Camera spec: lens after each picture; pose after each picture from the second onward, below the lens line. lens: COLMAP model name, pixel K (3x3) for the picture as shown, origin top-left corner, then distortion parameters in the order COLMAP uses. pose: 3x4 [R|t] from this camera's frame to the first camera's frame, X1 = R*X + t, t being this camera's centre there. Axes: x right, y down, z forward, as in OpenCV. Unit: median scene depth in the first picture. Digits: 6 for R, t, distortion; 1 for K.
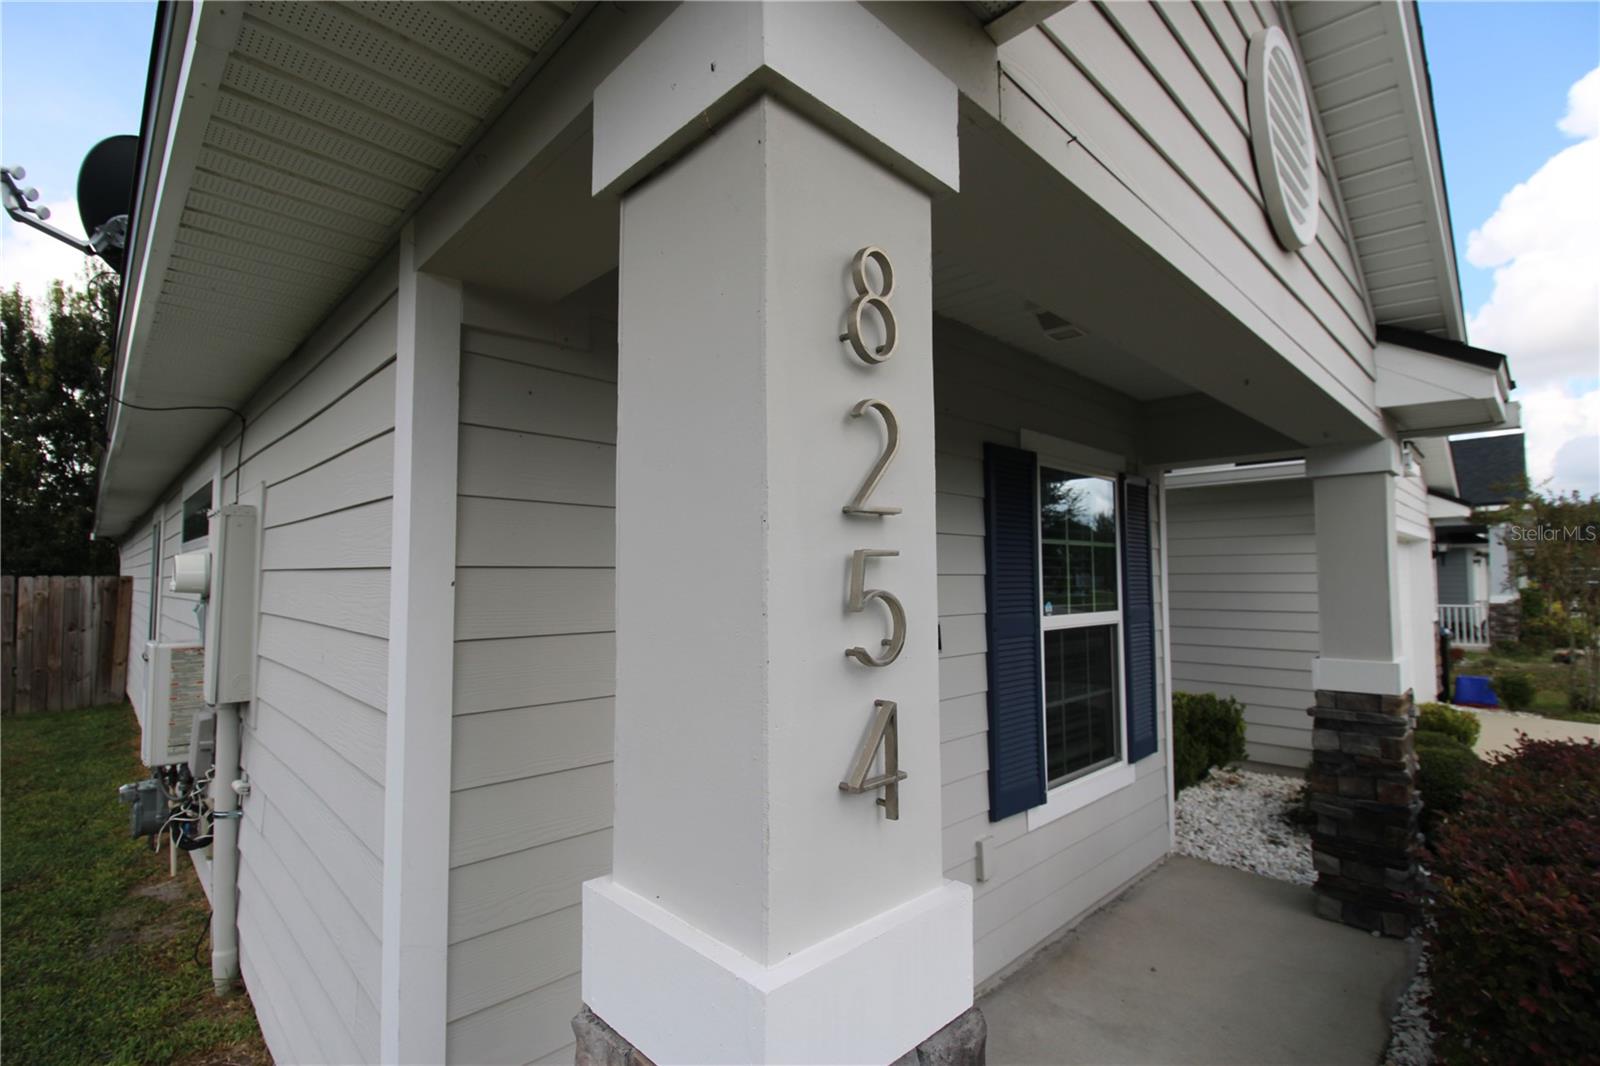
lens RADIAL K [[743.0, 0, 792.8], [0, 743.0, 537.2], [0, 0, 1]] dist [-0.004566, -0.010391]
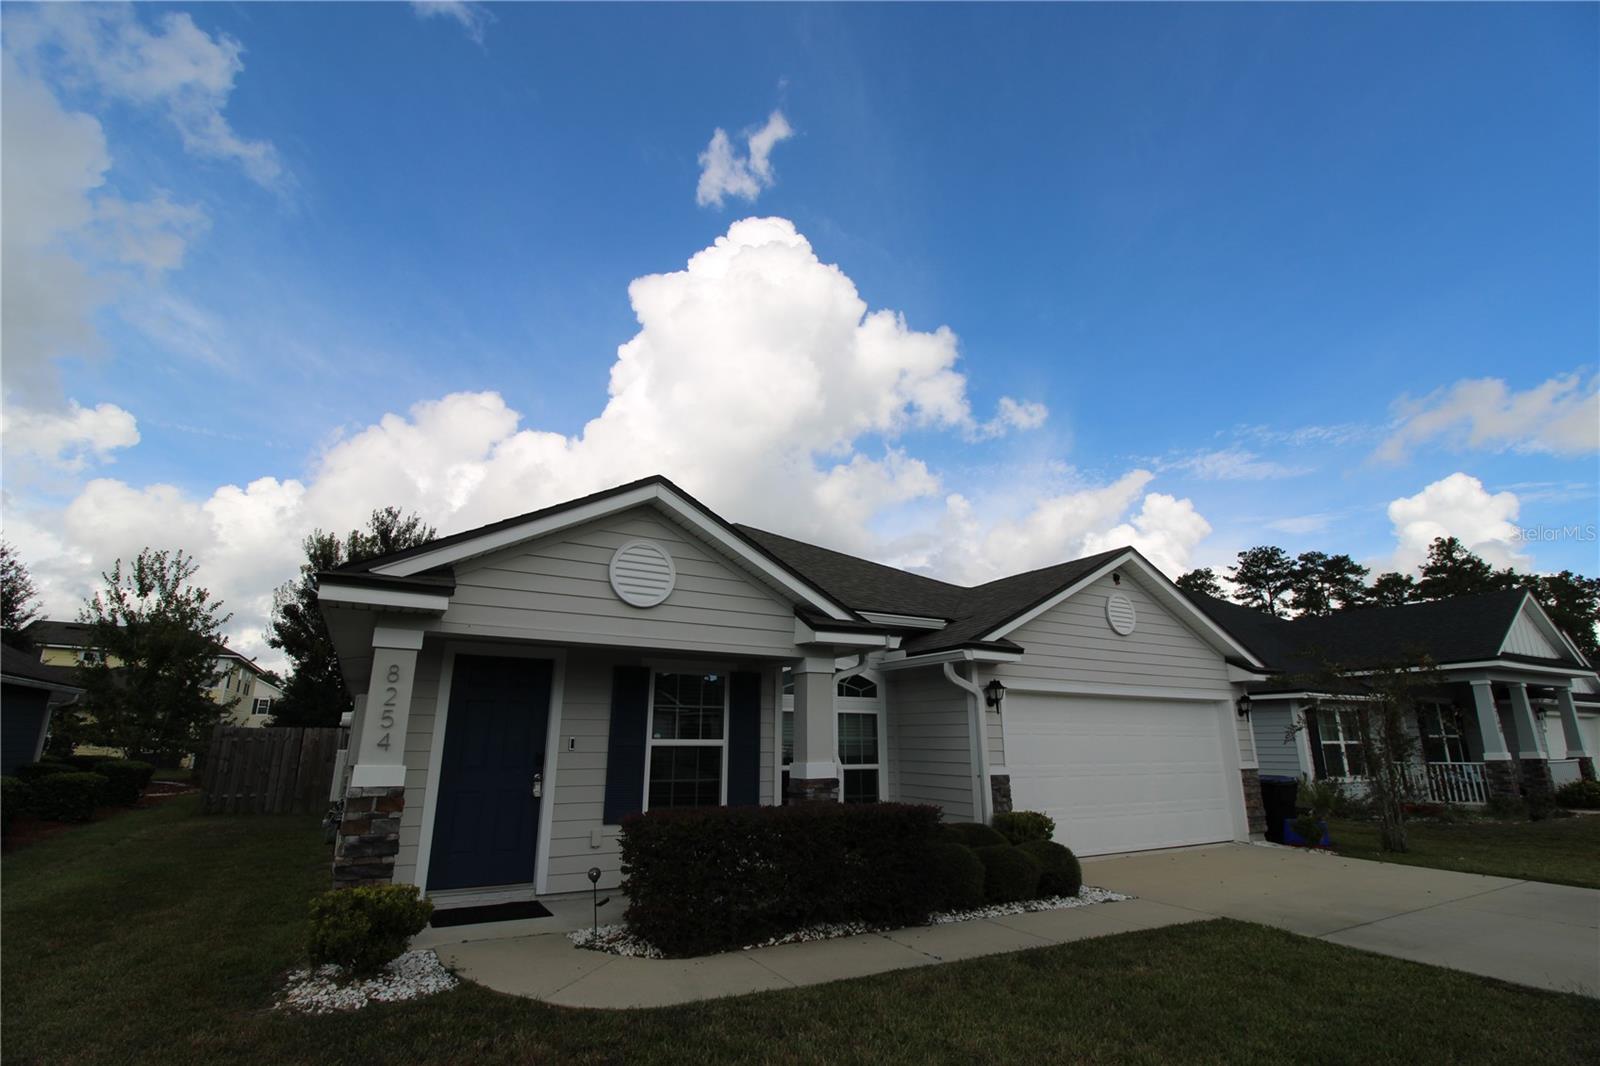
lens RADIAL K [[743.0, 0, 809.6], [0, 743.0, 533.5], [0, 0, 1]] dist [-0.004566, -0.010391]
pose [[0.970970, -0.058673, -0.231893, 0.489551], [0.007181, 0.976164, -0.216917, -0.005572], [0.239093, 0.208954, 0.948247, -0.430862]]
